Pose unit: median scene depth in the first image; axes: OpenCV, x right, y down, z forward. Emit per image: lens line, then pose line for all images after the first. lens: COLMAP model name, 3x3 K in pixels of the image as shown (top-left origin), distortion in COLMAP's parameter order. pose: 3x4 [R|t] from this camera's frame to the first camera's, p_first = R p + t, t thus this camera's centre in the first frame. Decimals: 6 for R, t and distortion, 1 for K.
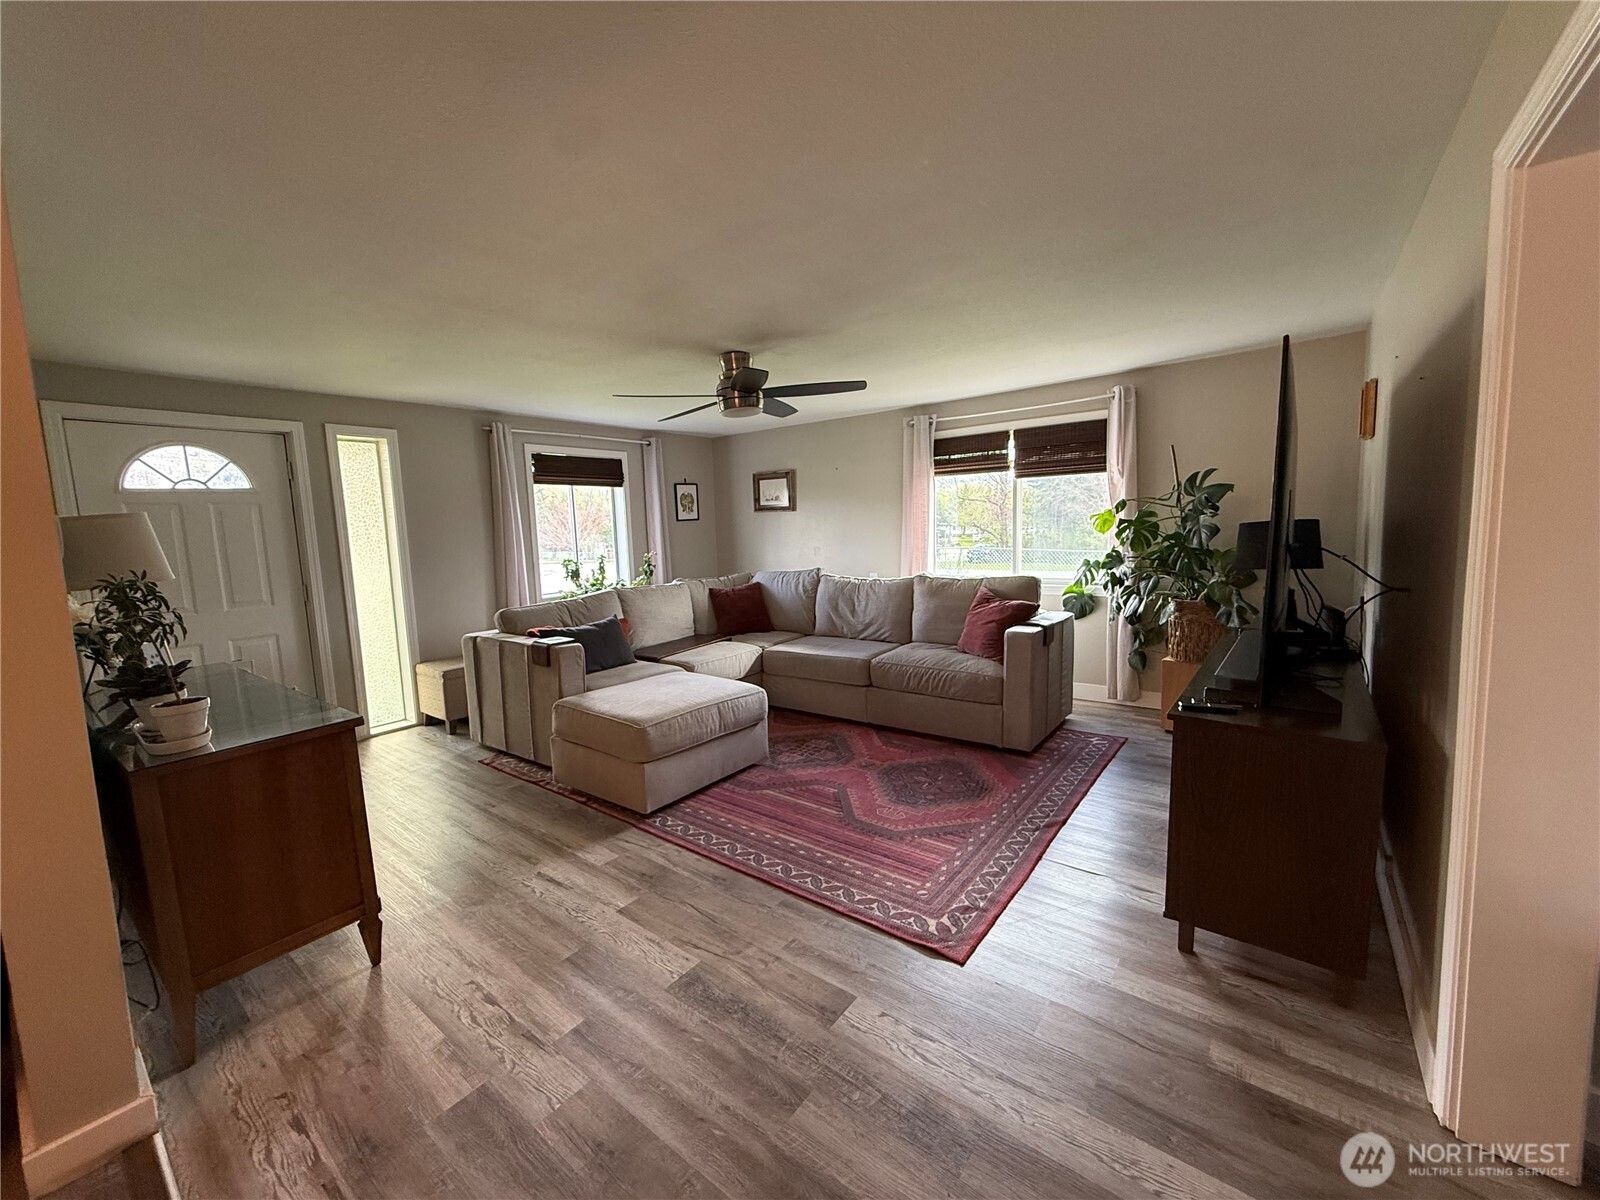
lens RADIAL K [[635.1, 0, 796.3], [0, 635.1, 598.0], [0, 0, 1]] dist [0.000276, -0.000055]
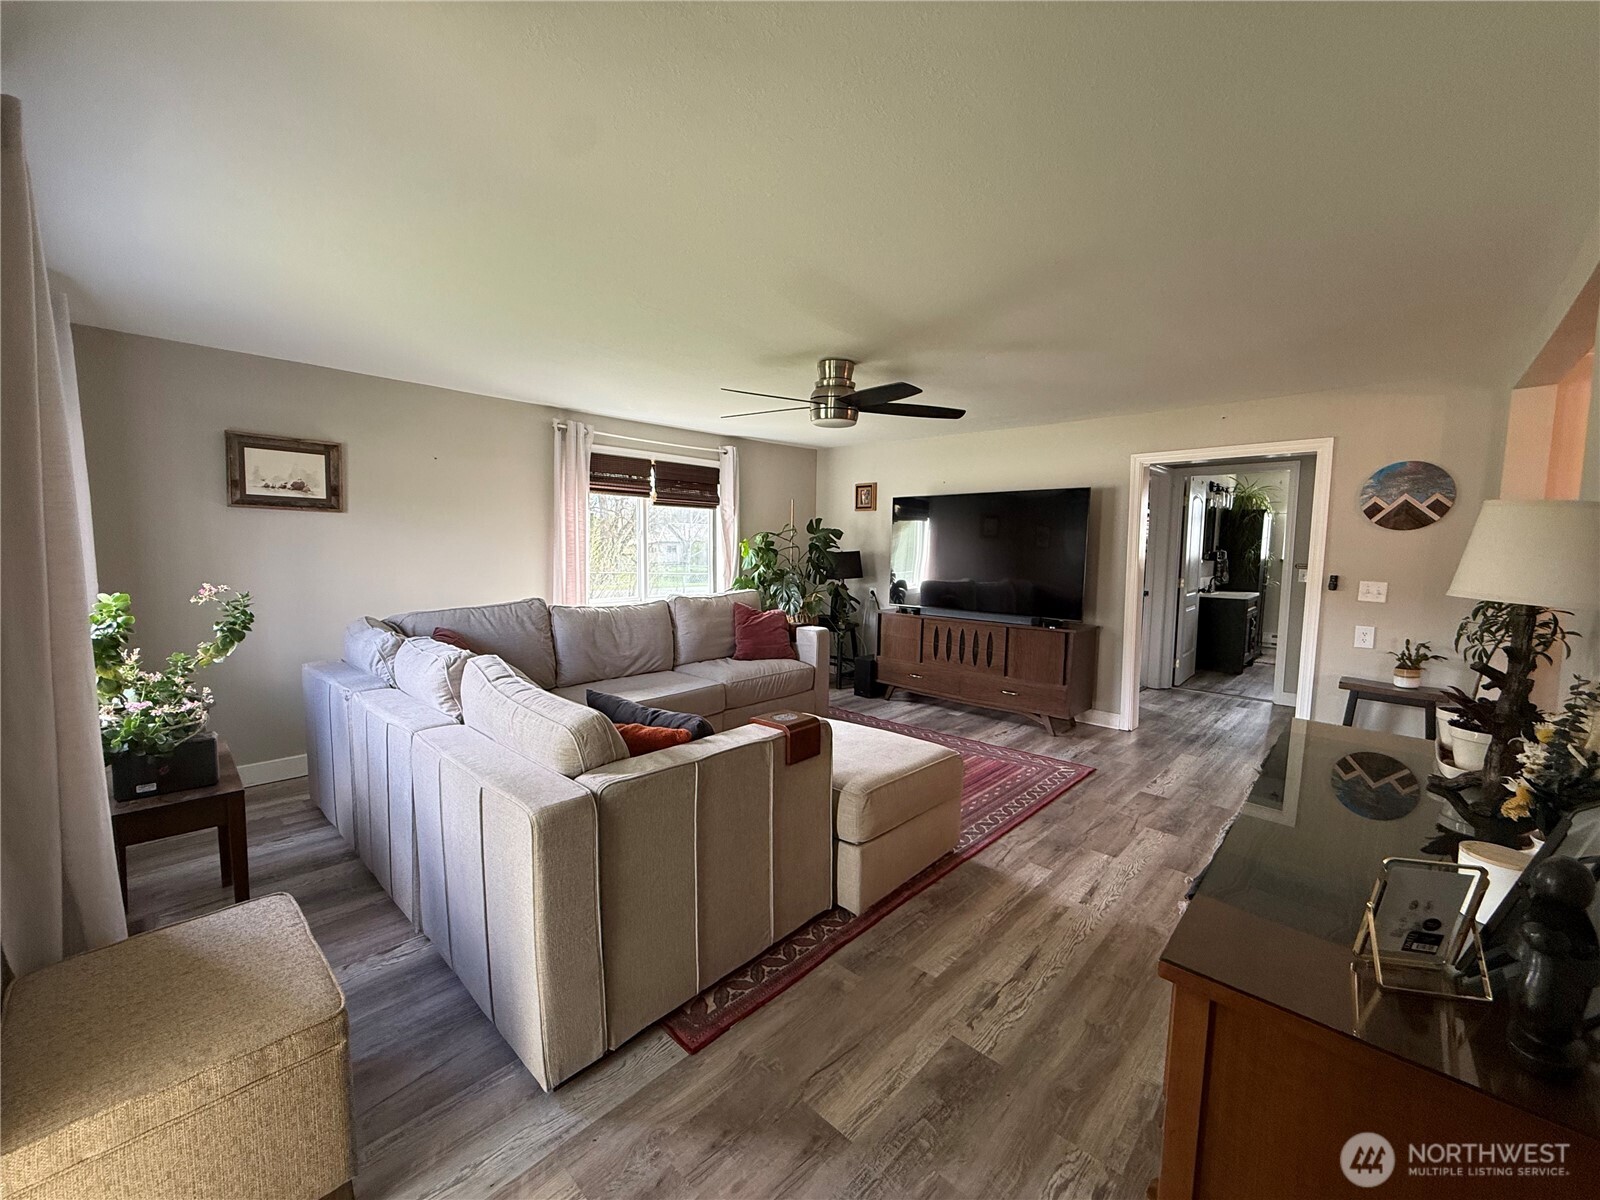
lens RADIAL K [[629.6, 0, 796.3], [0, 629.6, 598.0], [0, 0, 1]] dist [0.023683, 0.000024]
pose [[0.096773, -0.057162, 0.993664, -0.800019], [0.087966, 0.994934, 0.048668, -0.069043], [-0.991412, 0.082699, 0.101311, 0.744160]]
